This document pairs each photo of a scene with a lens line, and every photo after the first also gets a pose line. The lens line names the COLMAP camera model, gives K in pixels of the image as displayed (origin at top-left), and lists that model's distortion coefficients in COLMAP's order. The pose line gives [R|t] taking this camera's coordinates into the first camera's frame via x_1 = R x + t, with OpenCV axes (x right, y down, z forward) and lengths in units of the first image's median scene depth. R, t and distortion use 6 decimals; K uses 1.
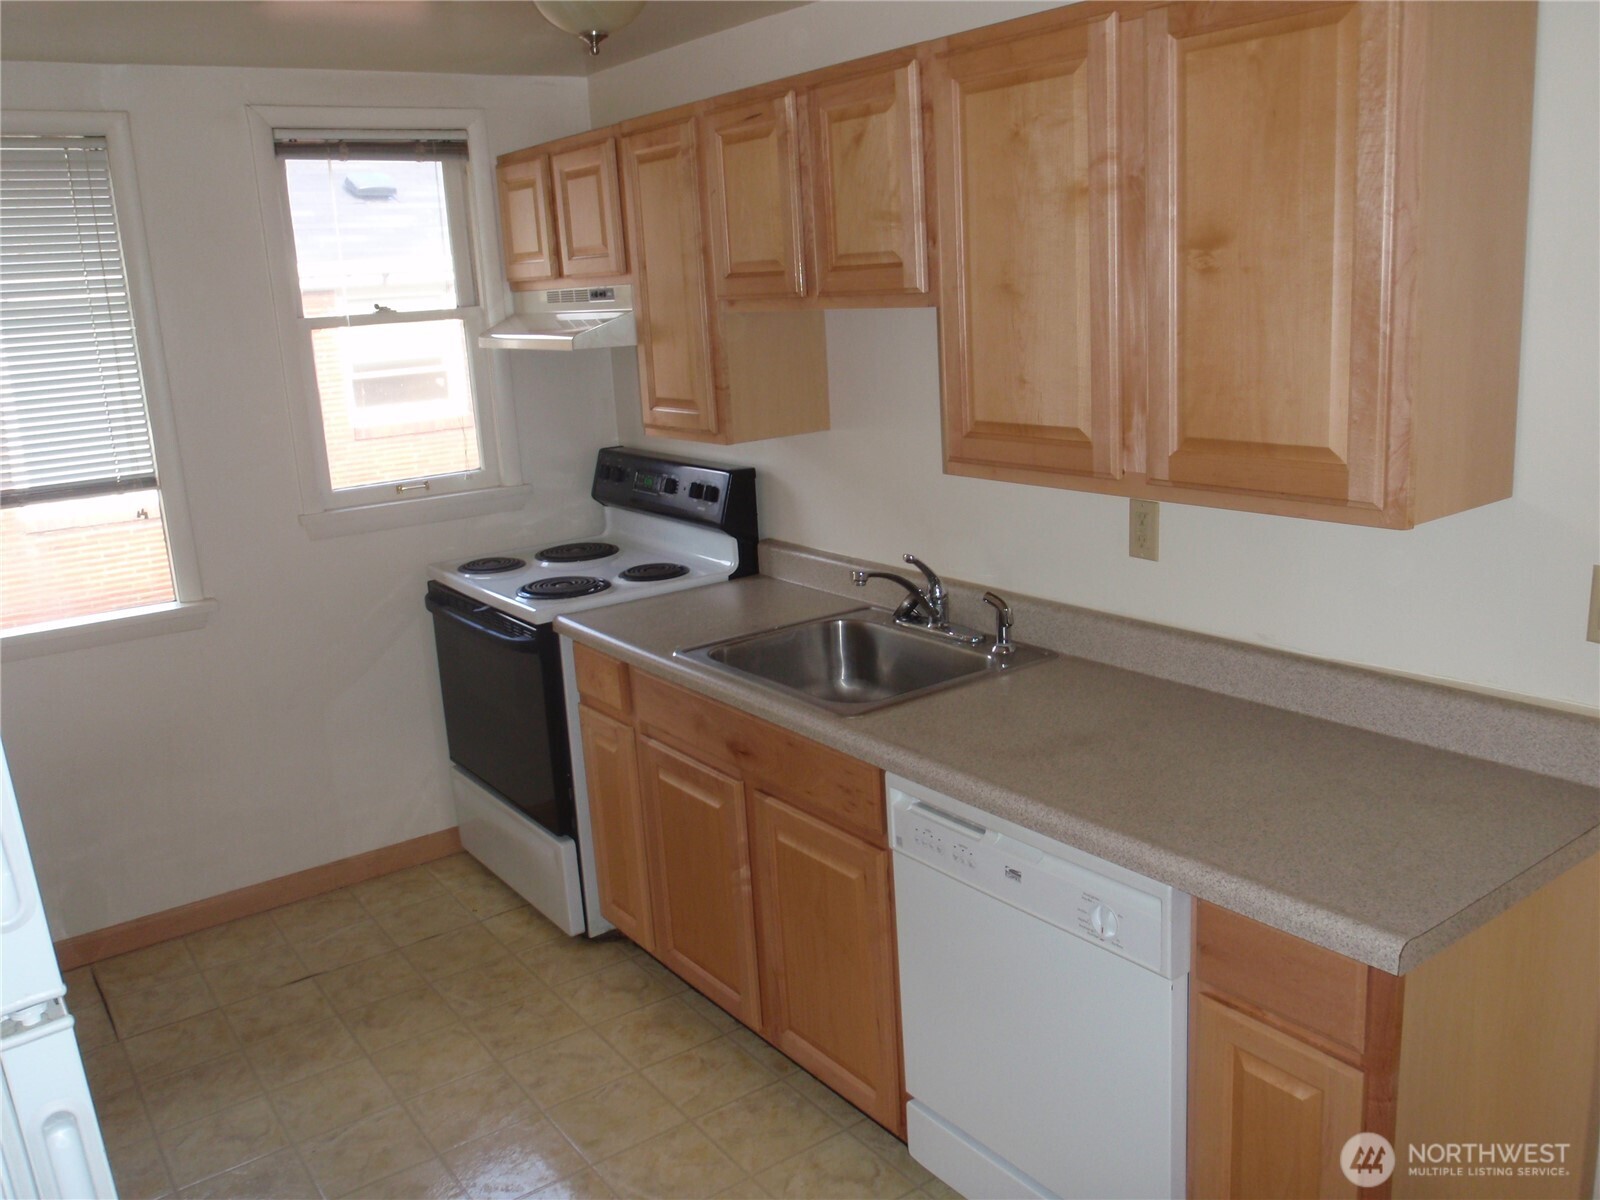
lens RADIAL K [[1319.3, 0, 800.0], [0, 1319.3, 600.0], [0, 0, 1]] dist [-0.052031, 0.004034]
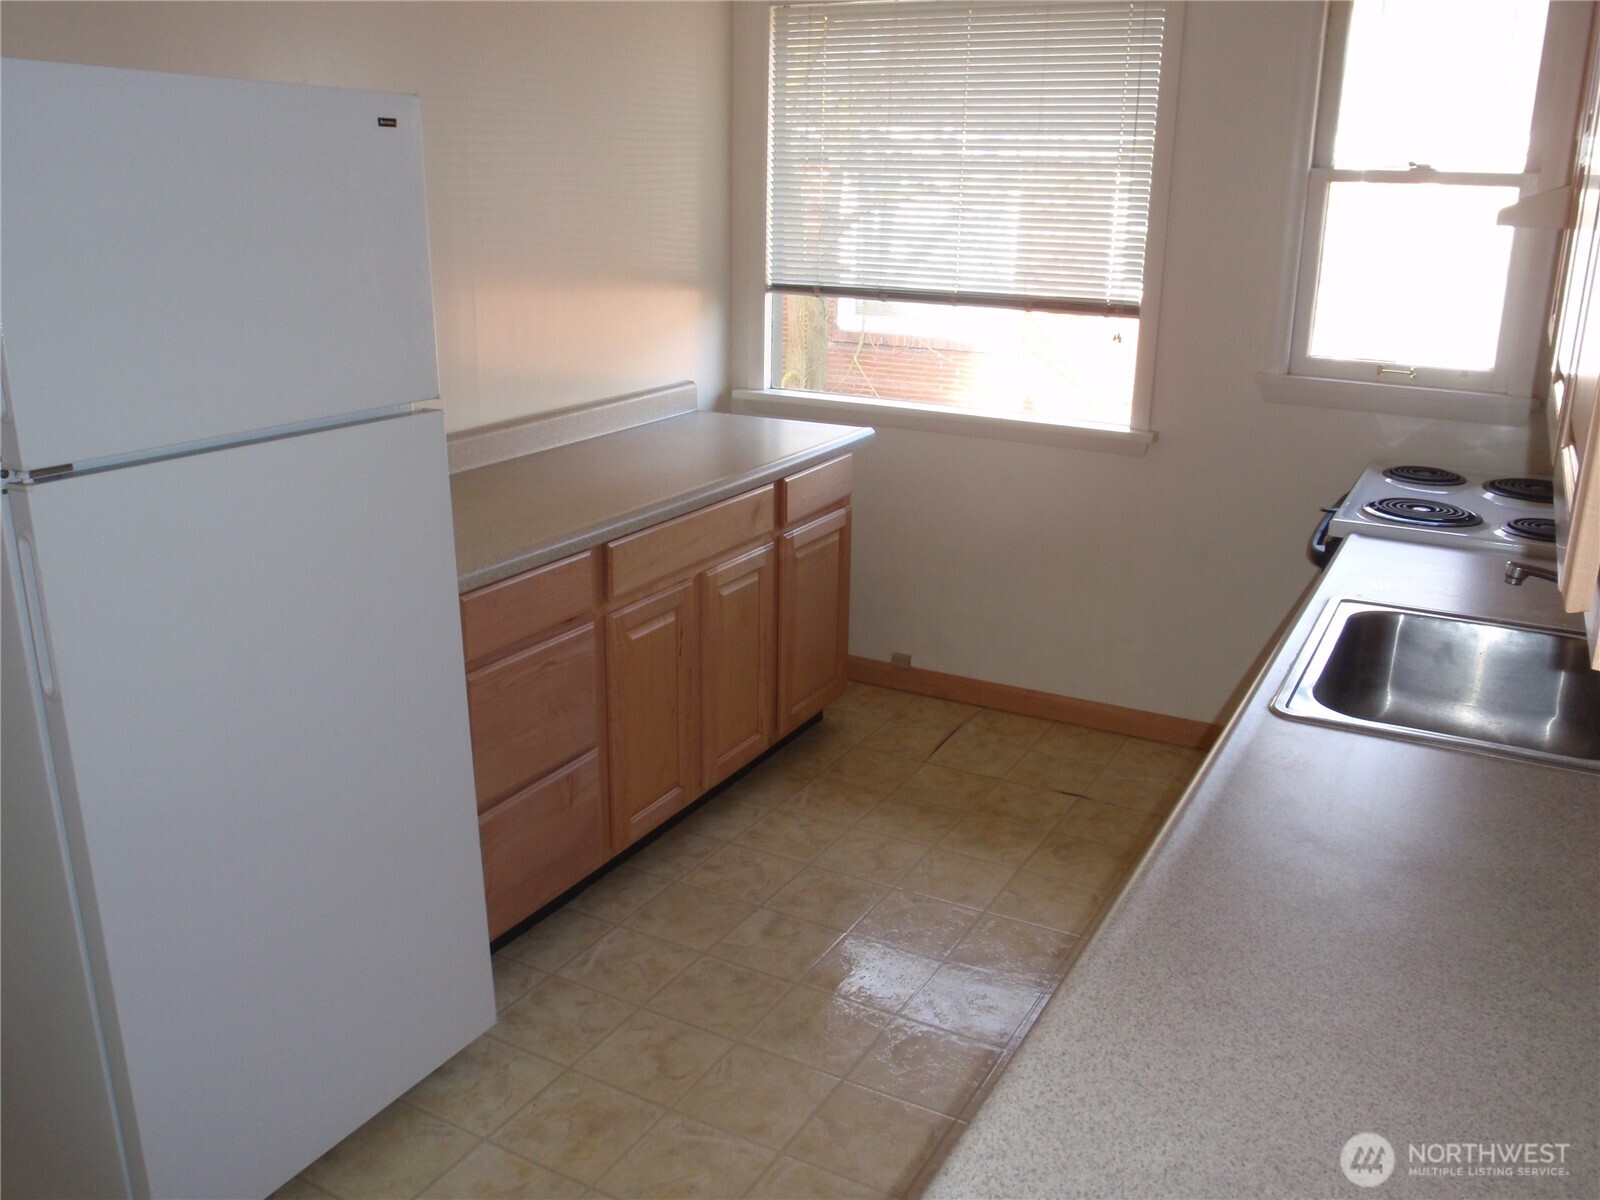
lens RADIAL K [[1353.3, 0, 800.0], [0, 1353.3, 600.0], [0, 0, 1]] dist [-0.060538, -0.005597]
pose [[0.424618, 0.333260, -0.841806, 0.386914], [-0.245995, 0.937278, 0.246973, -0.072851], [0.871313, 0.102211, 0.479966, 0.257786]]
